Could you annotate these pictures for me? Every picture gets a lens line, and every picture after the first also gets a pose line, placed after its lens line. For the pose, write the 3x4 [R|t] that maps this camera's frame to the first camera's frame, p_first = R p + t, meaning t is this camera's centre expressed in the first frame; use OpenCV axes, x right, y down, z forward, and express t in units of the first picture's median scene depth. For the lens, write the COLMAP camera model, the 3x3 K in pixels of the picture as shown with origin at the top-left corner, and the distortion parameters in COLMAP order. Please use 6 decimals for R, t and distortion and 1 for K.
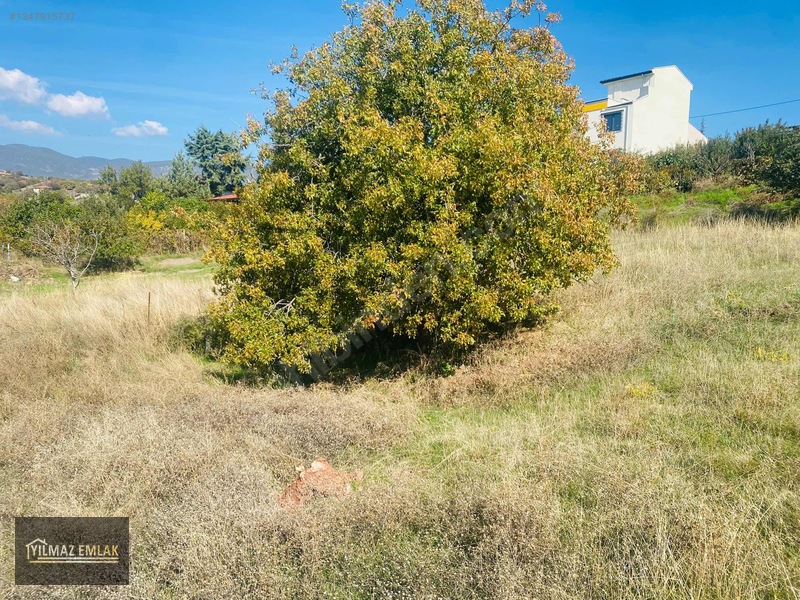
lens RADIAL K [[607.6, 0, 393.1], [0, 607.6, 304.9], [0, 0, 1]] dist [0.063407, -0.087593]
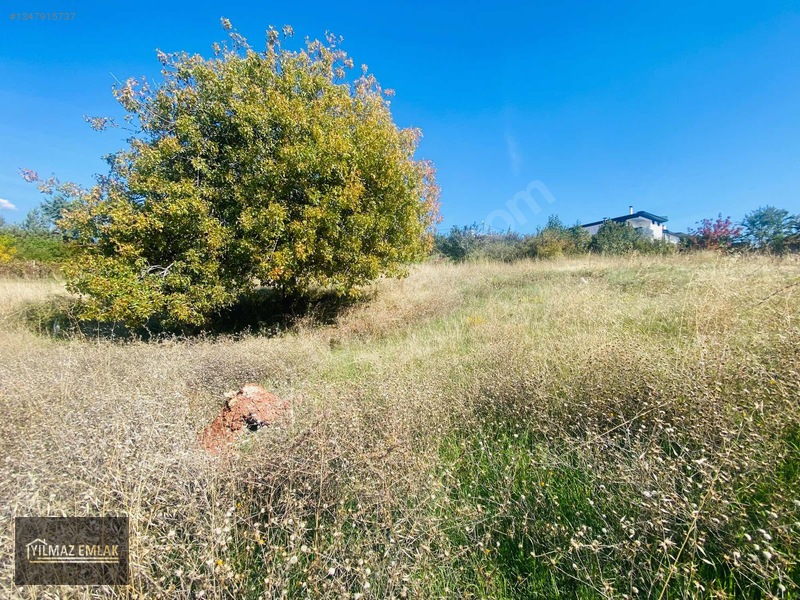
lens RADIAL K [[320.6, 0, 398.0], [0, 320.6, 304.2], [0, 0, 1]] dist [-0.010478, -0.007854]
pose [[0.860779, 0.018128, 0.508656, -0.113520], [0.007671, 0.998790, -0.048578, 0.094531], [-0.508921, 0.045717, 0.859598, 0.369517]]
